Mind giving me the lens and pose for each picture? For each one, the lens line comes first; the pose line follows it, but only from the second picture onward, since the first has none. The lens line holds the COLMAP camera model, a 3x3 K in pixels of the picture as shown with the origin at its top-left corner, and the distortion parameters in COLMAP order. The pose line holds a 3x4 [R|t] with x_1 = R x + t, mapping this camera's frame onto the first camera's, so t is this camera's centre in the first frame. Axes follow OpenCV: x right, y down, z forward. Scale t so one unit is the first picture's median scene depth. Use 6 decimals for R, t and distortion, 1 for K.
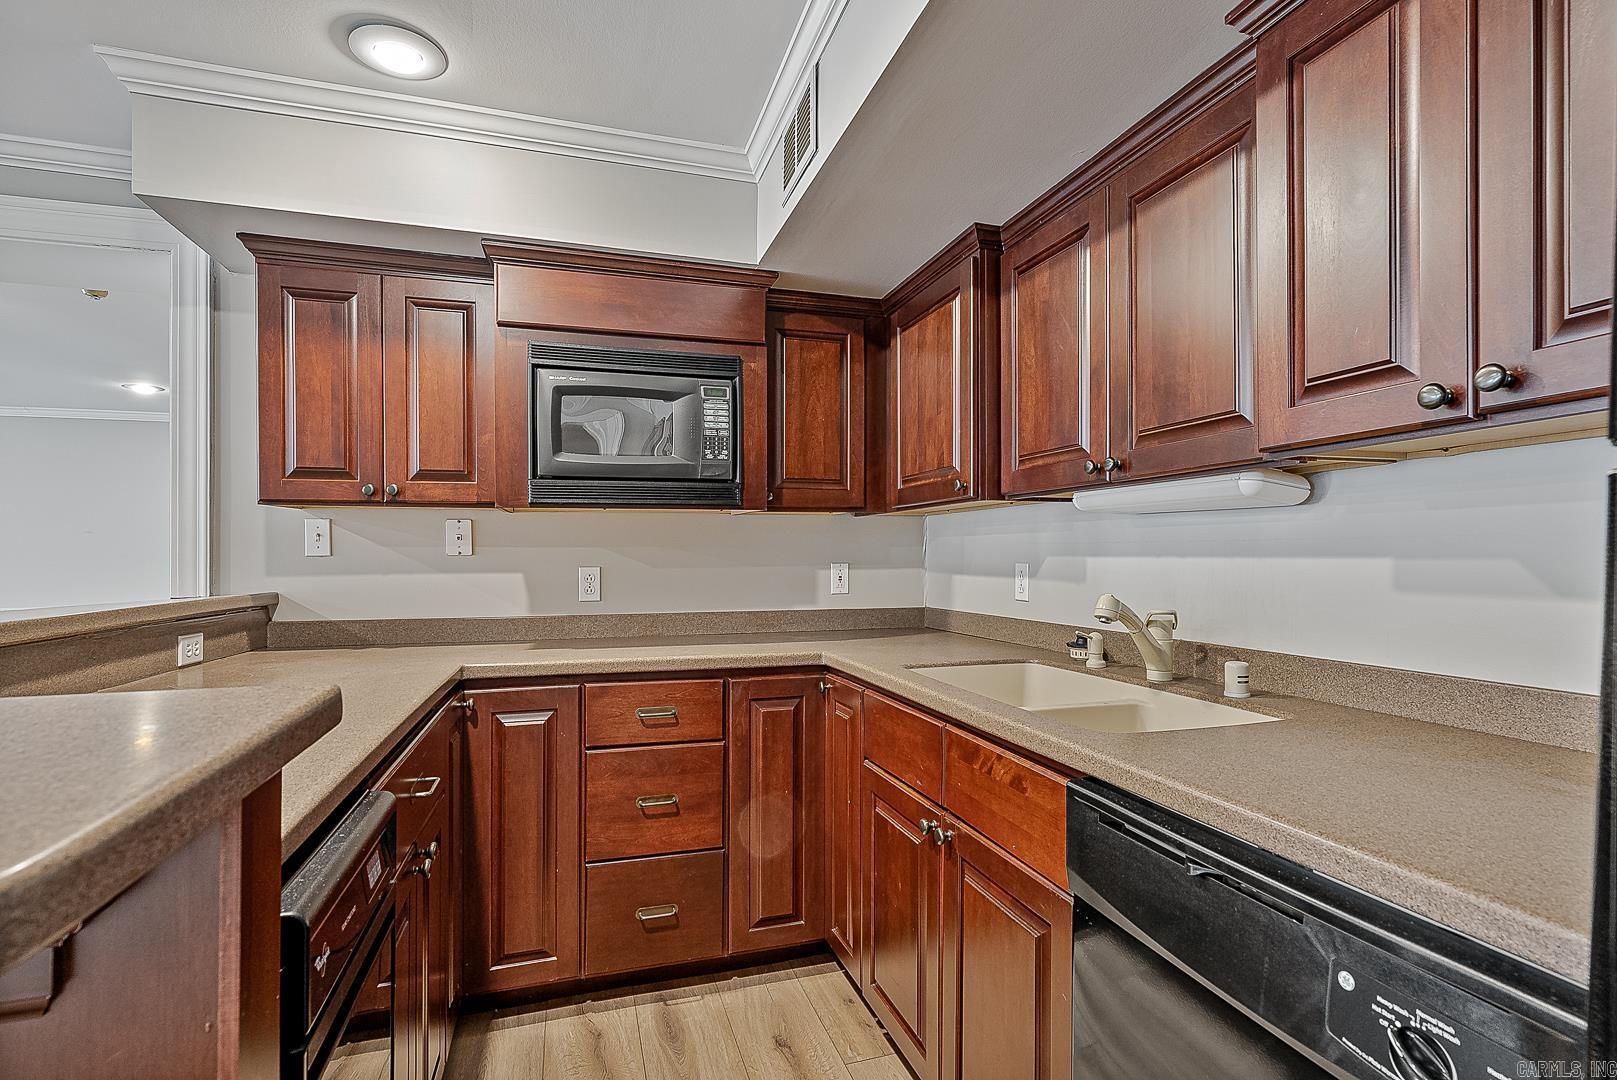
lens RADIAL K [[753.2, 0, 807.8], [0, 753.2, 534.4], [0, 0, 1]] dist [-0.004950, 0.002414]
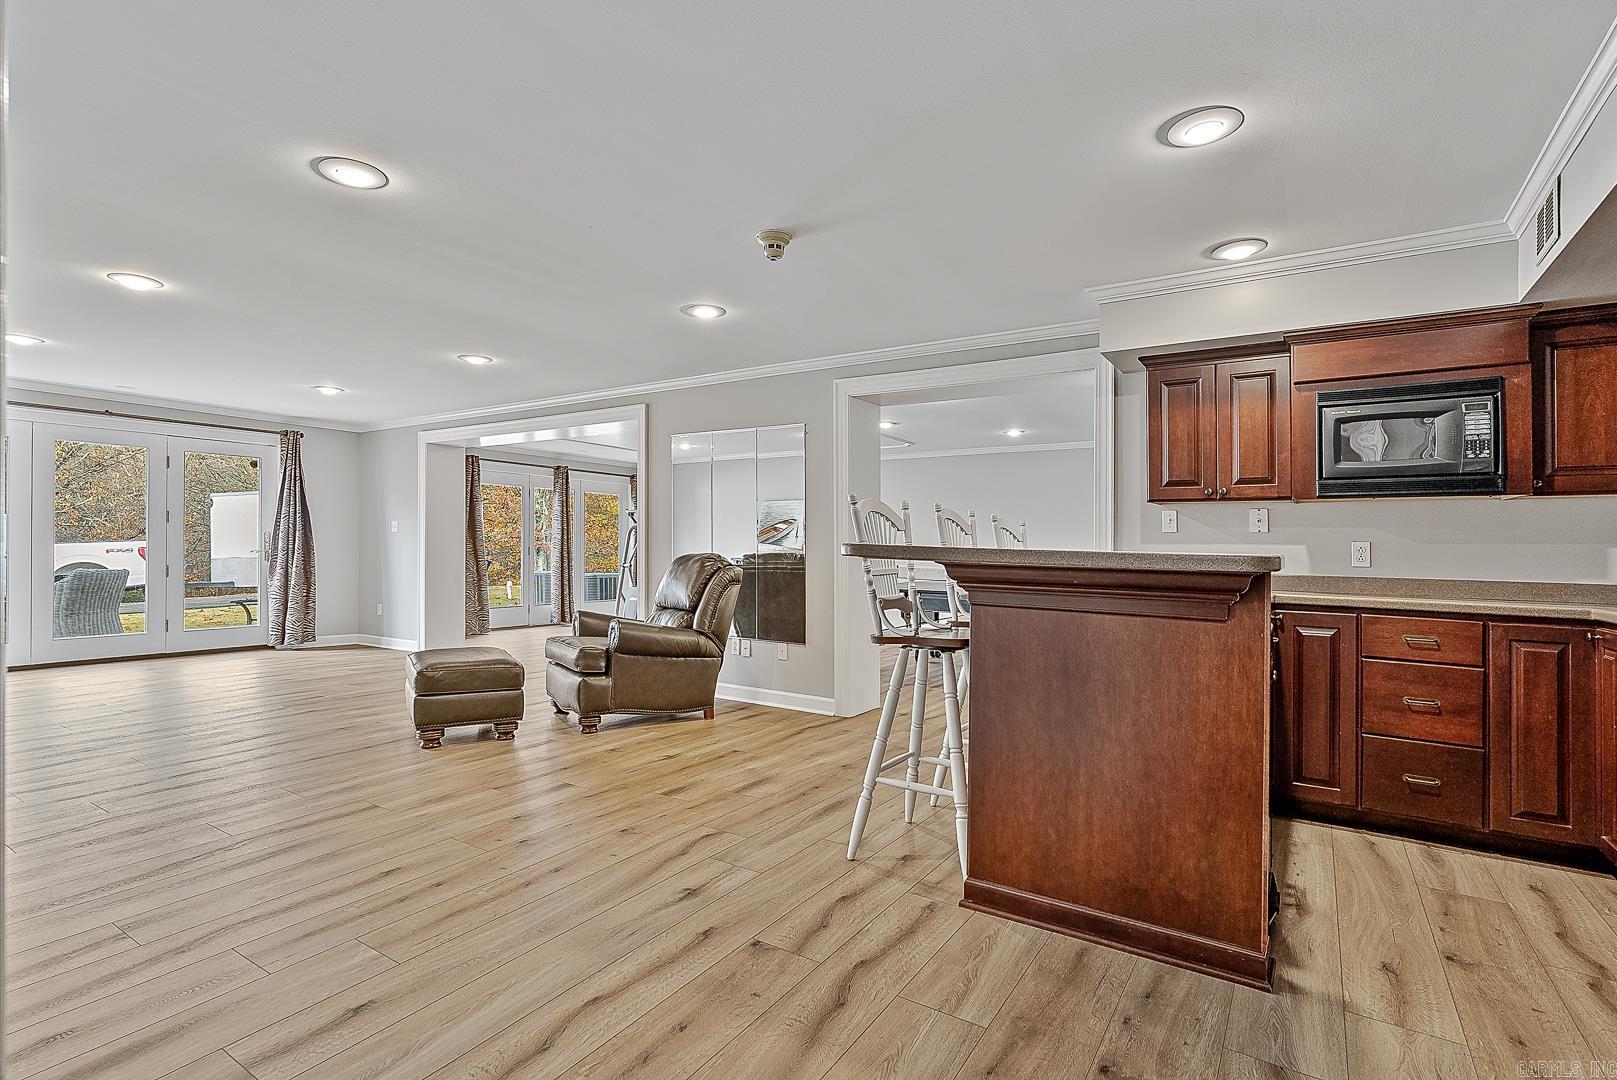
lens RADIAL K [[753.2, 0, 816.5], [0, 753.2, 528.8], [0, 0, 1]] dist [-0.004950, 0.002414]
pose [[0.629259, -0.003977, -0.777185, 0.177165], [-0.000157, 0.999986, -0.005244, 0.032842], [0.777196, 0.003422, 0.629250, -0.747880]]
